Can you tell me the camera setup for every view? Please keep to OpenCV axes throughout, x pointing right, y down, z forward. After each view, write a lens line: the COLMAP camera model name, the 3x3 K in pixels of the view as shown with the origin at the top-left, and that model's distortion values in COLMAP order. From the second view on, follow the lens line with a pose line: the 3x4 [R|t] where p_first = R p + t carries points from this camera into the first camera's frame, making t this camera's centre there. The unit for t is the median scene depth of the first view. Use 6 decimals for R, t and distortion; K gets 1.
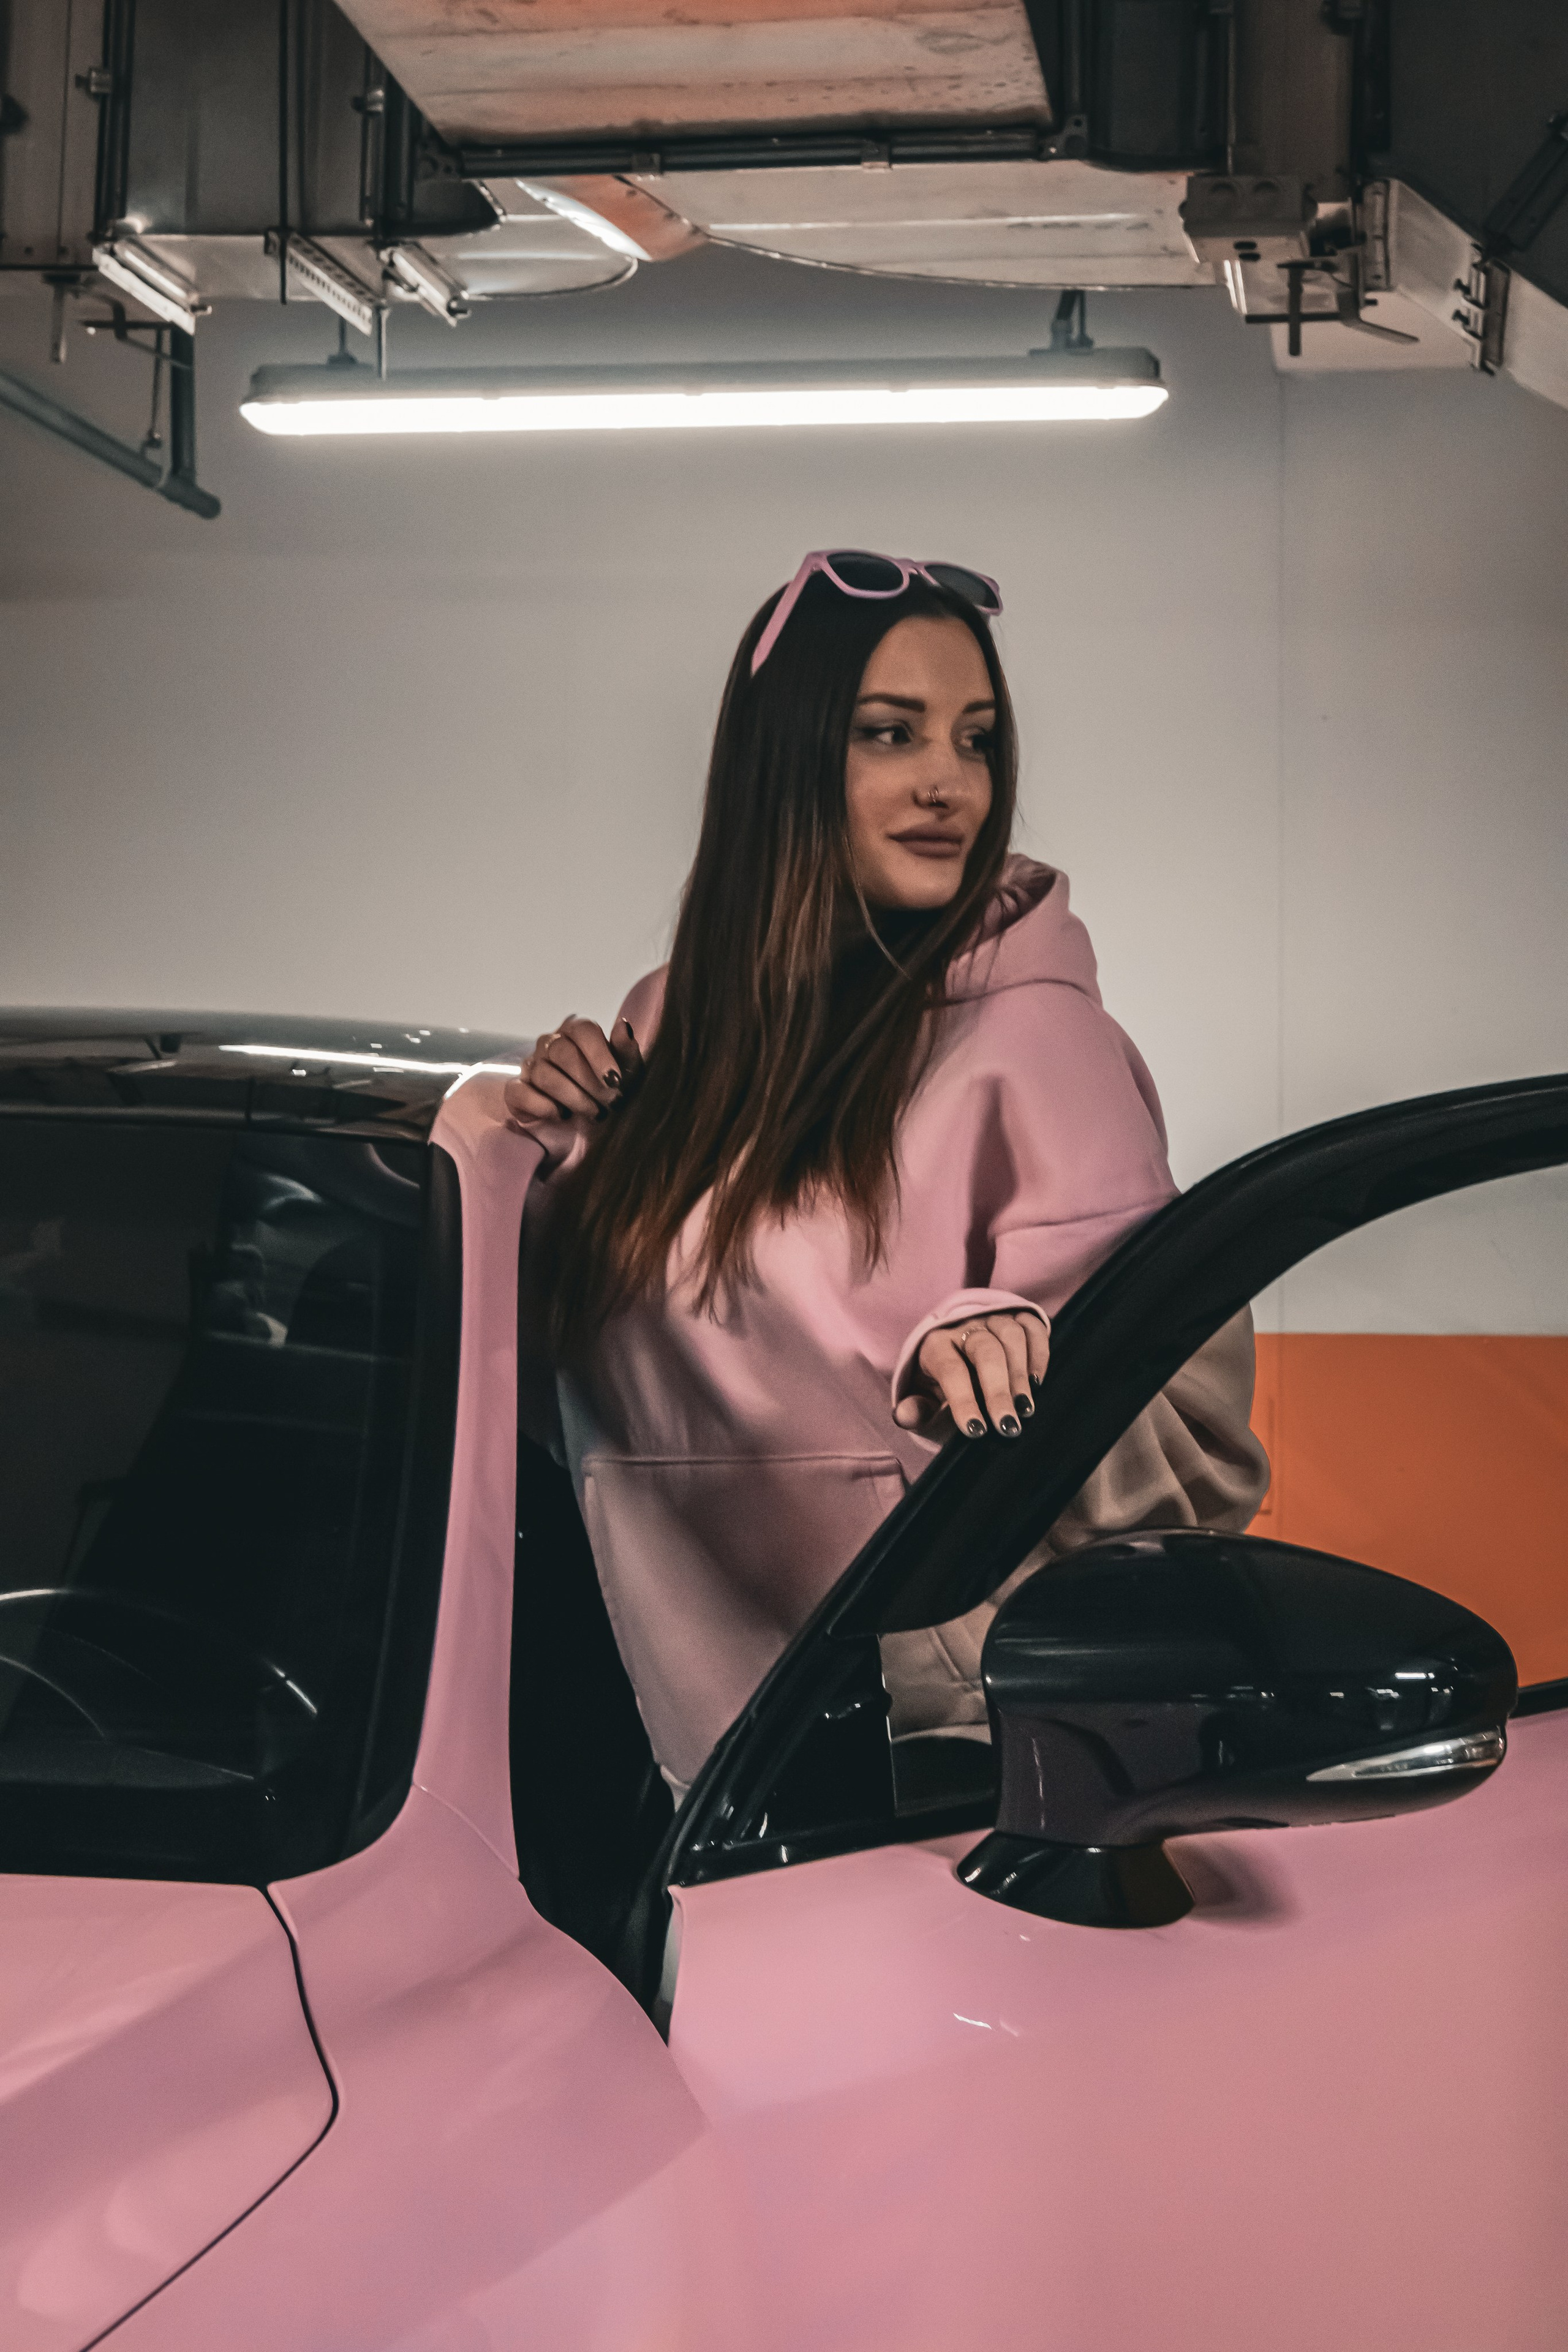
lens RADIAL K [[4245.3, 0, 784.0], [0, 4245.3, 1176.0], [0, 0, 1]] dist [0.013341, 0.281870]
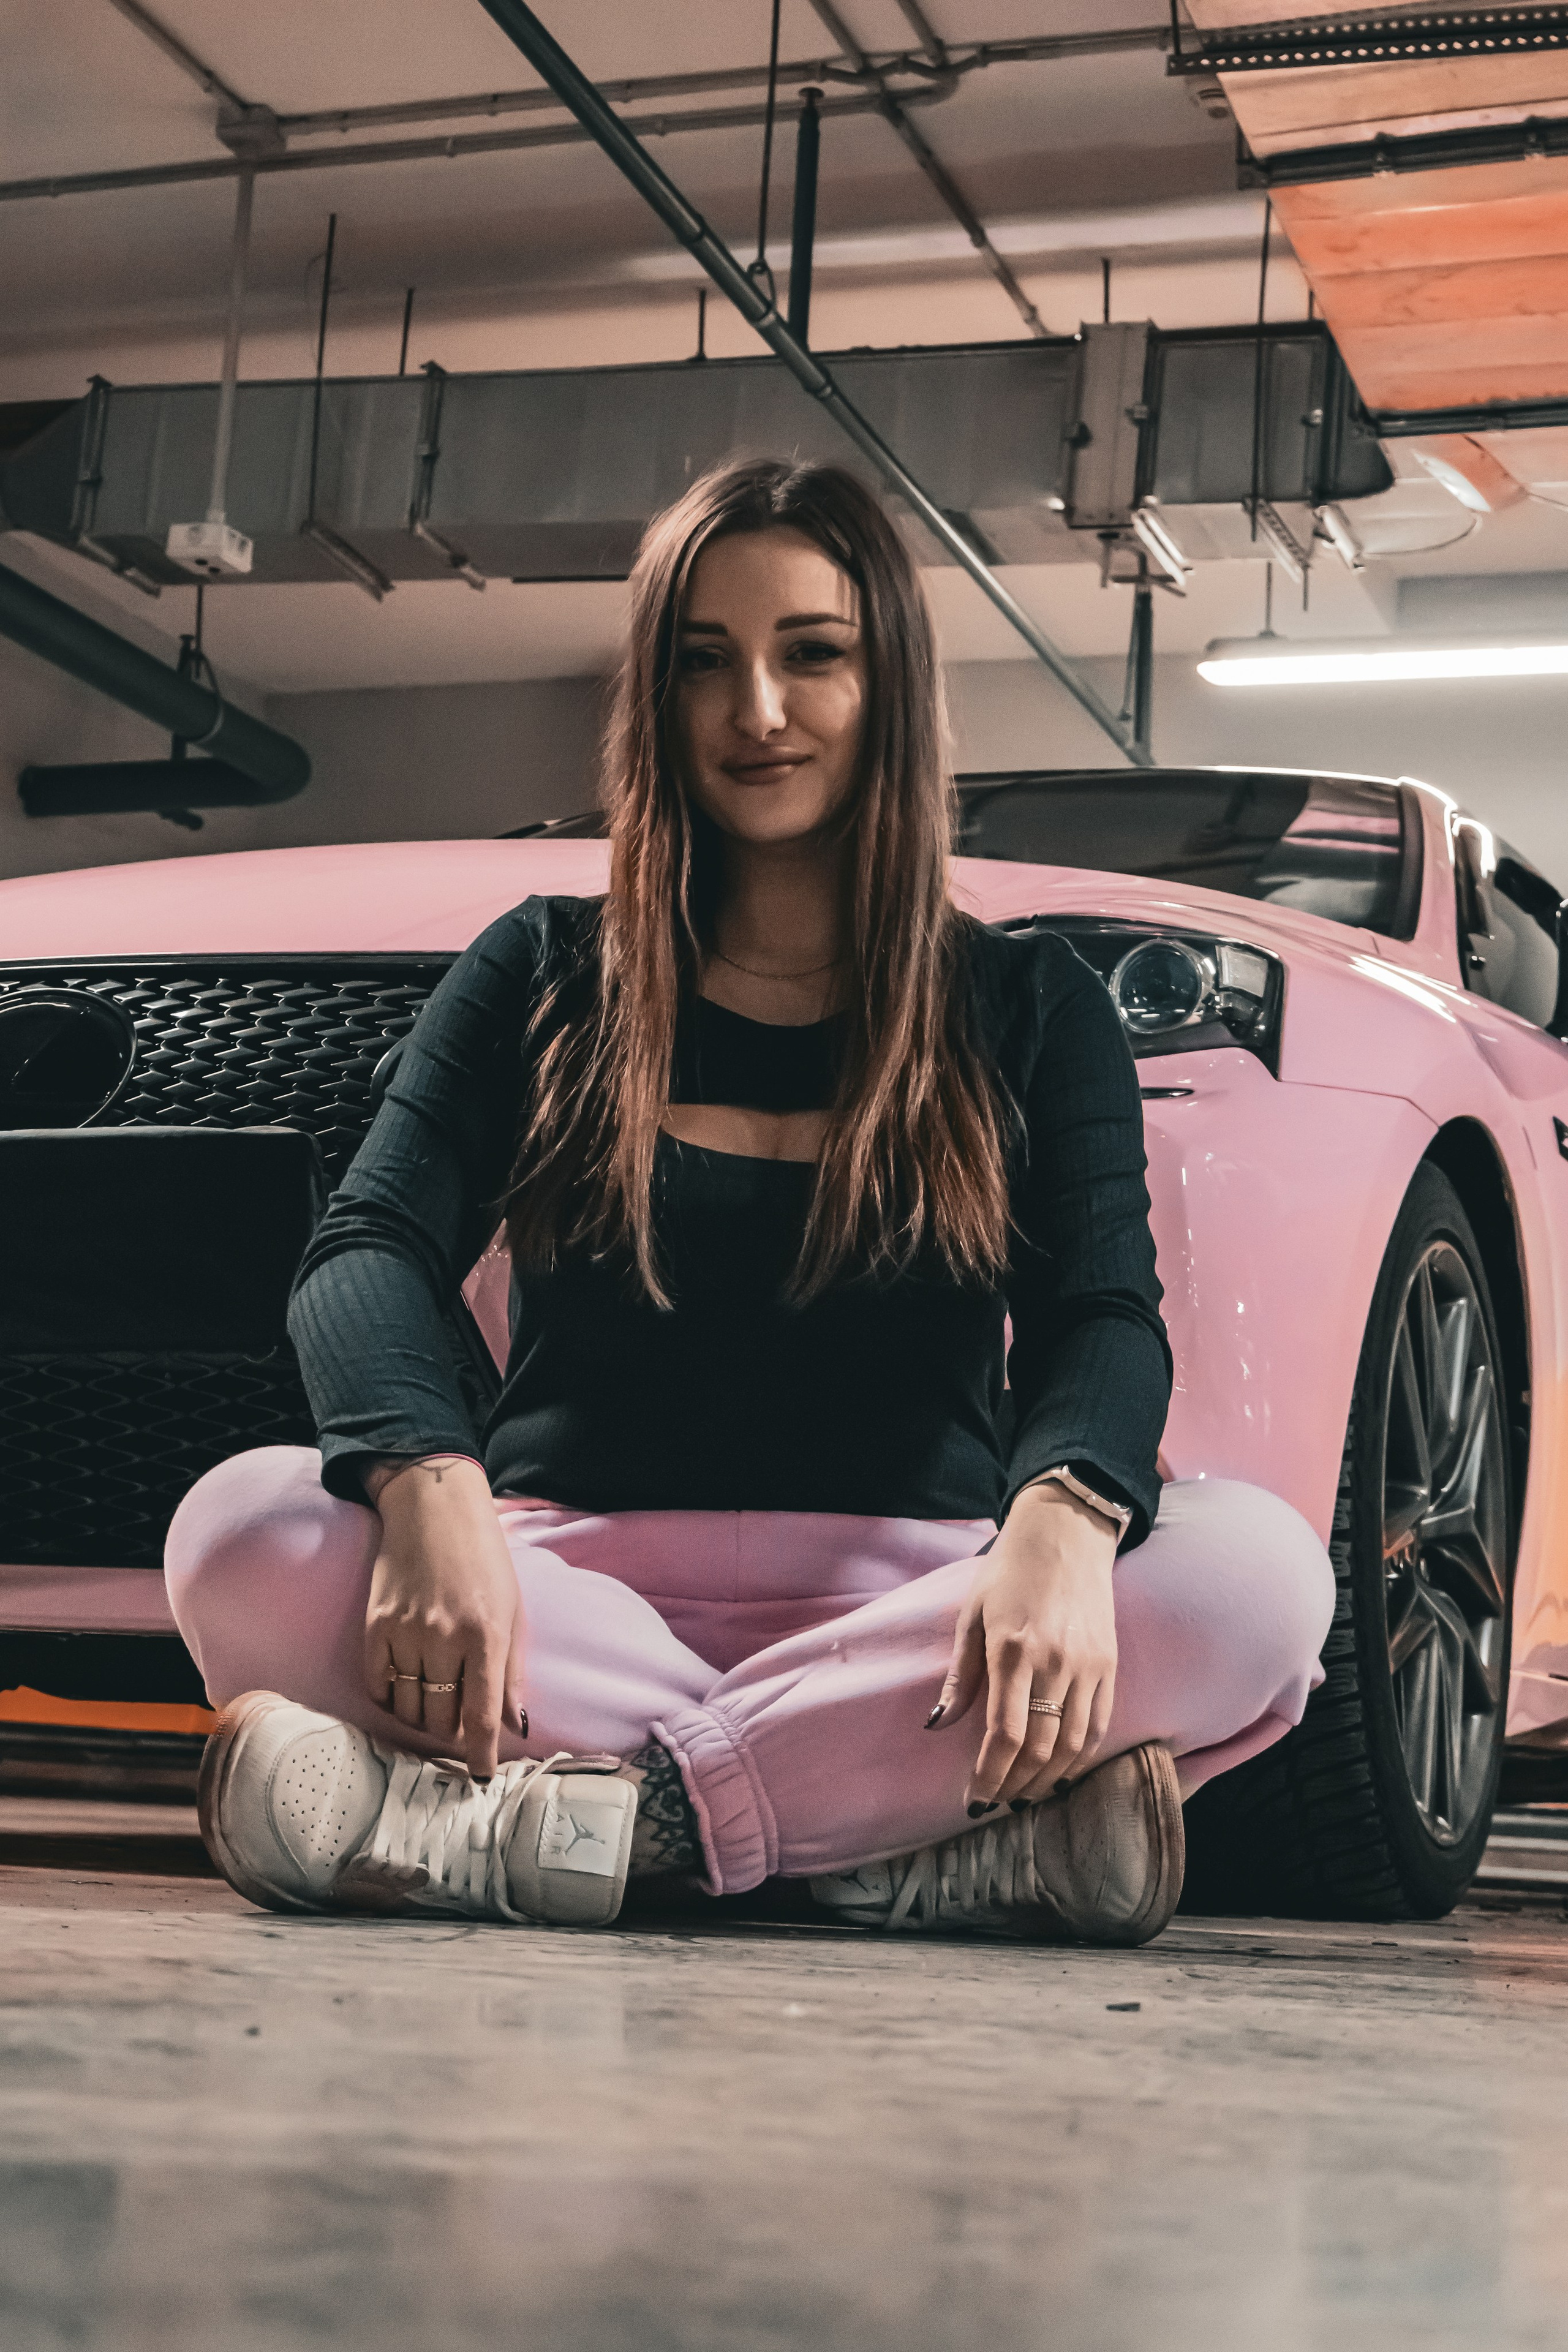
lens RADIAL K [[3994.7, 0, 784.0], [0, 3994.7, 1176.0], [0, 0, 1]] dist [0.021447, 0.075726]
pose [[0.983061, 0.018170, -0.182377, -0.013579], [-0.046374, 0.987353, -0.151600, 0.255515], [0.177316, 0.157490, 0.971471, -0.427721]]
